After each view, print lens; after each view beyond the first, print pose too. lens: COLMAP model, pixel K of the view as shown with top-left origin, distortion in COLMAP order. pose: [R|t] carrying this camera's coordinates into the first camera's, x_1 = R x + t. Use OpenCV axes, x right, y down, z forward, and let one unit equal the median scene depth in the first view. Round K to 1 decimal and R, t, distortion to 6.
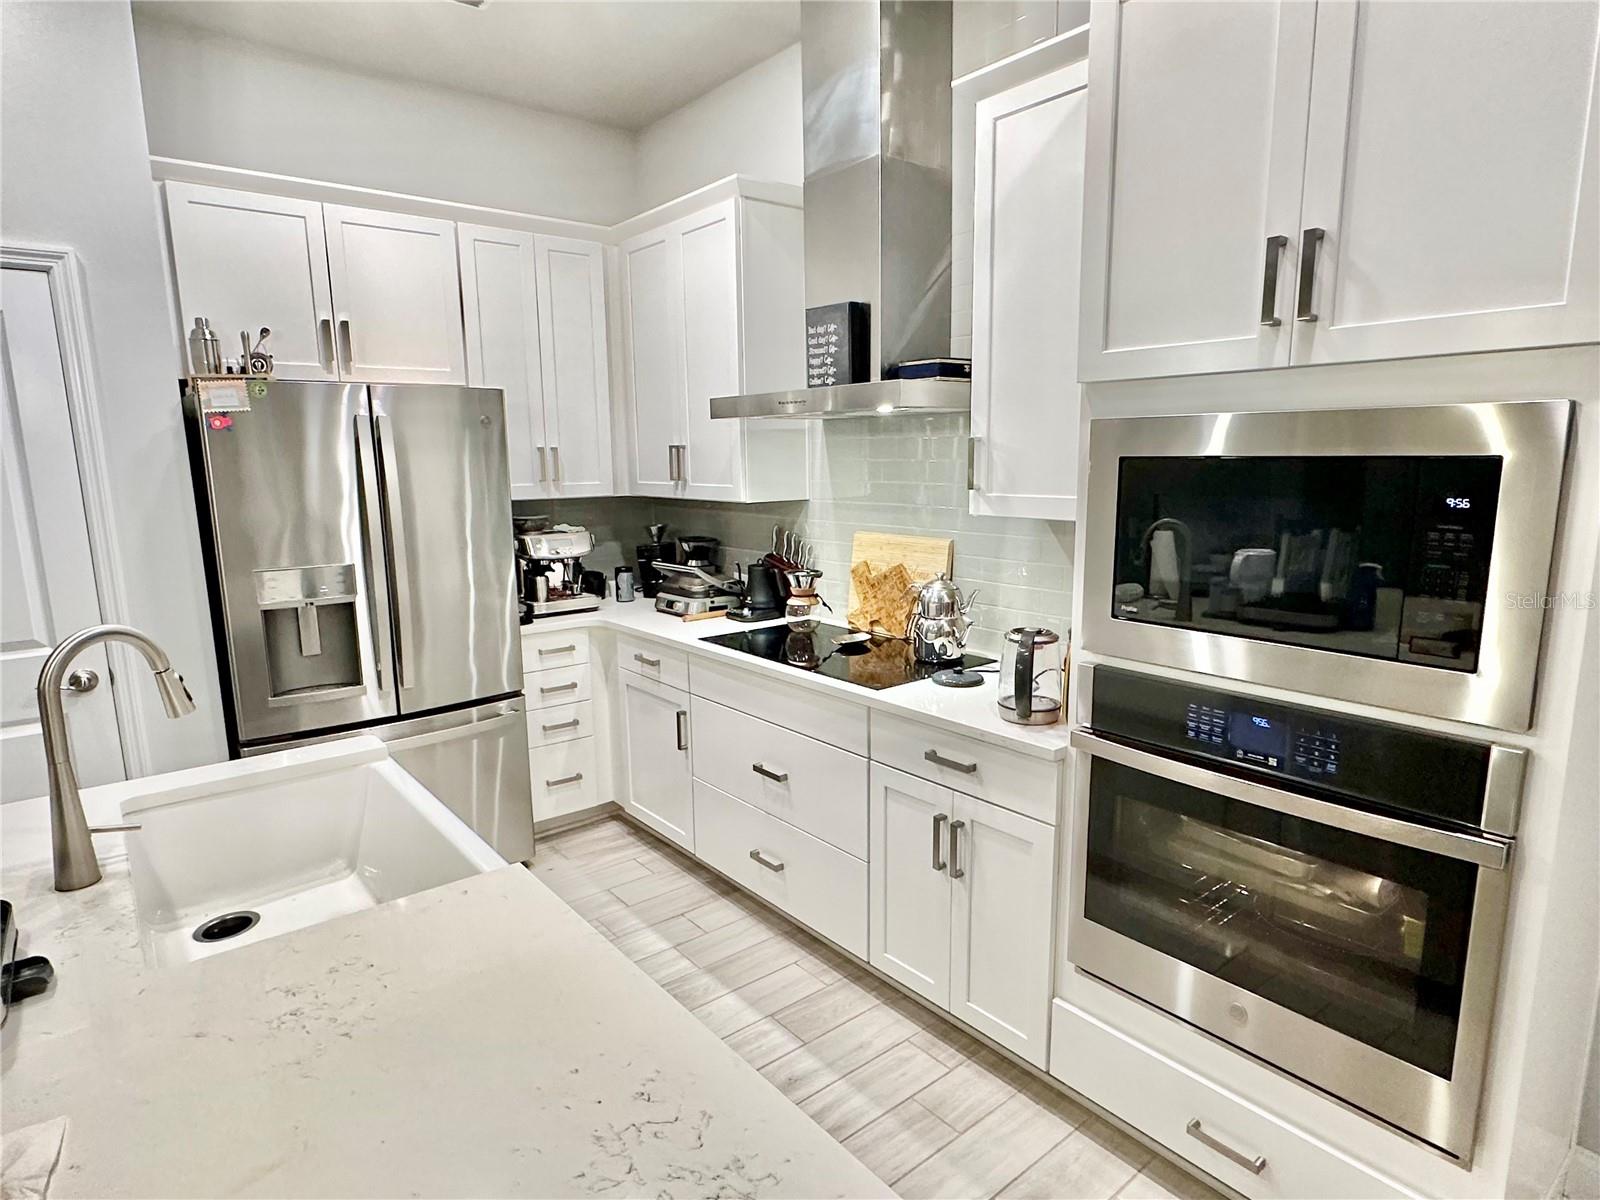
lens RADIAL K [[918.8, 0, 800.0], [0, 918.8, 600.0], [0, 0, 1]] dist [0.001645, -0.001204]
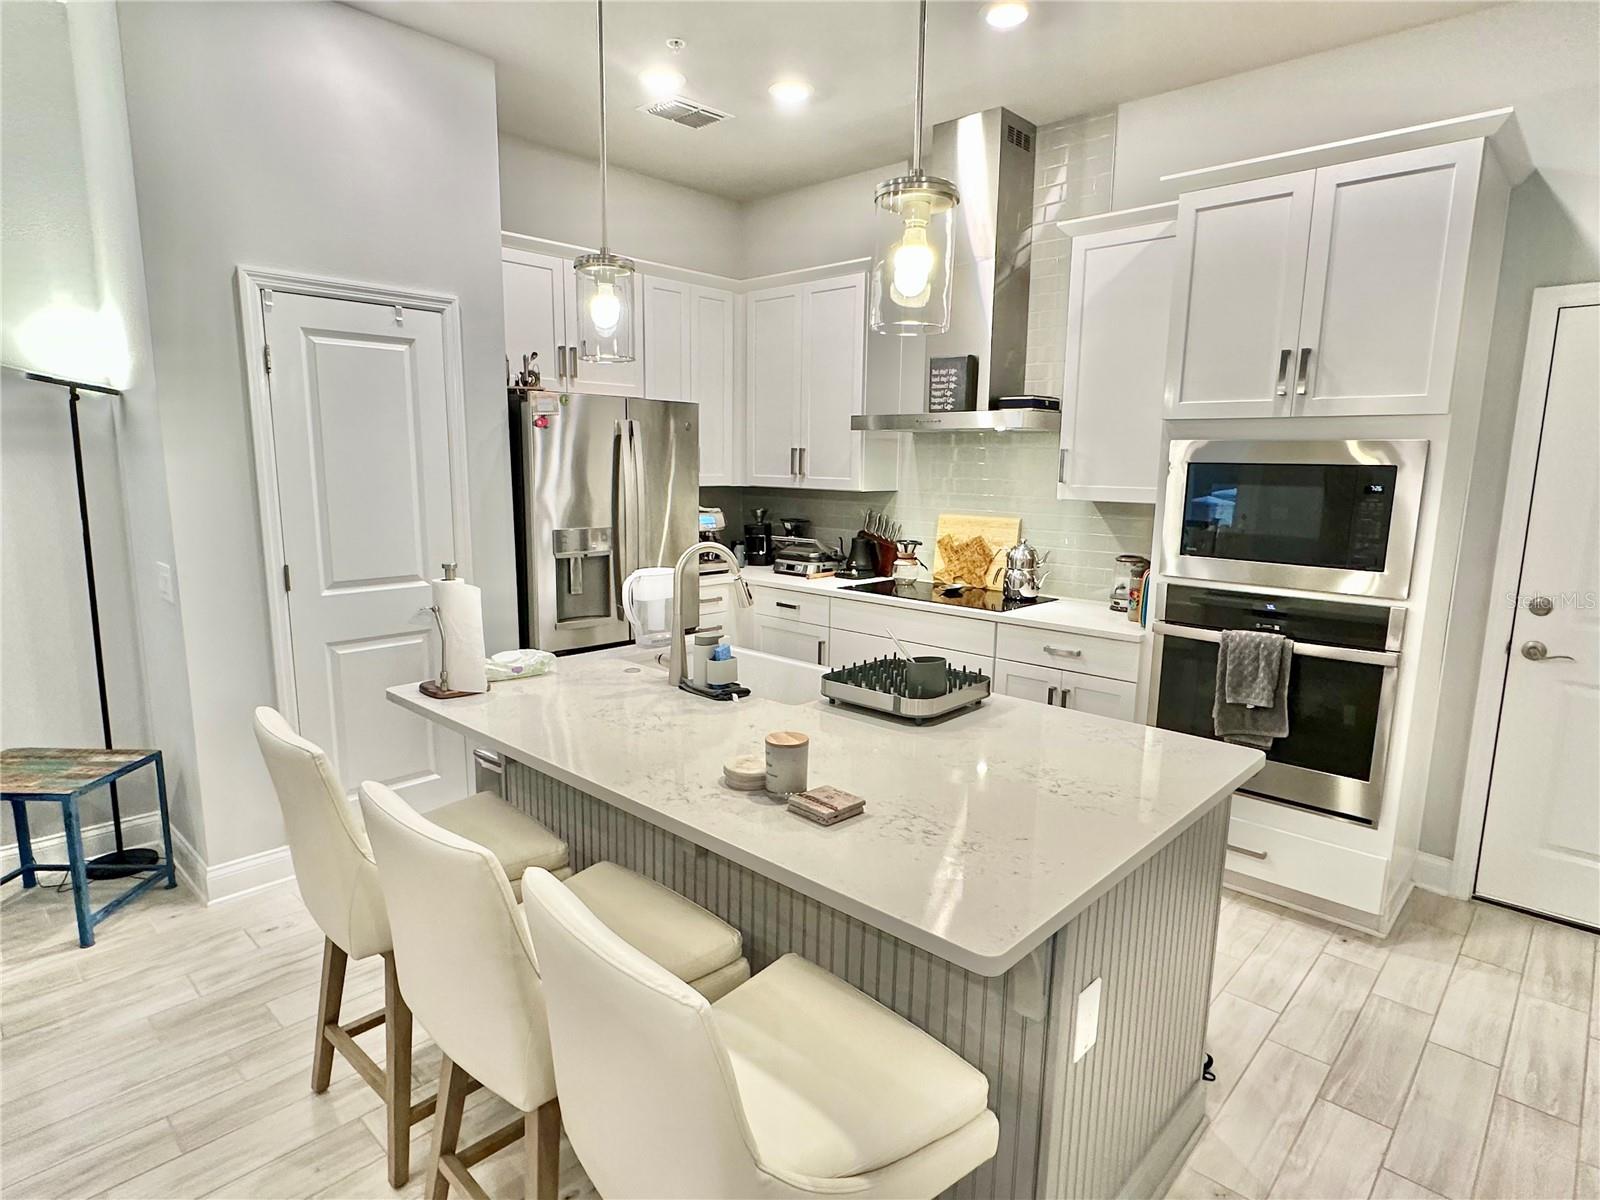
lens RADIAL K [[918.8, 0, 800.0], [0, 918.8, 600.0], [0, 0, 1]] dist [0.001645, -0.001204]
pose [[0.988295, 0.003811, 0.152505, -0.393559], [-0.002684, 0.999968, -0.007596, 0.073935], [-0.152529, 0.007098, 0.988273, -0.376284]]
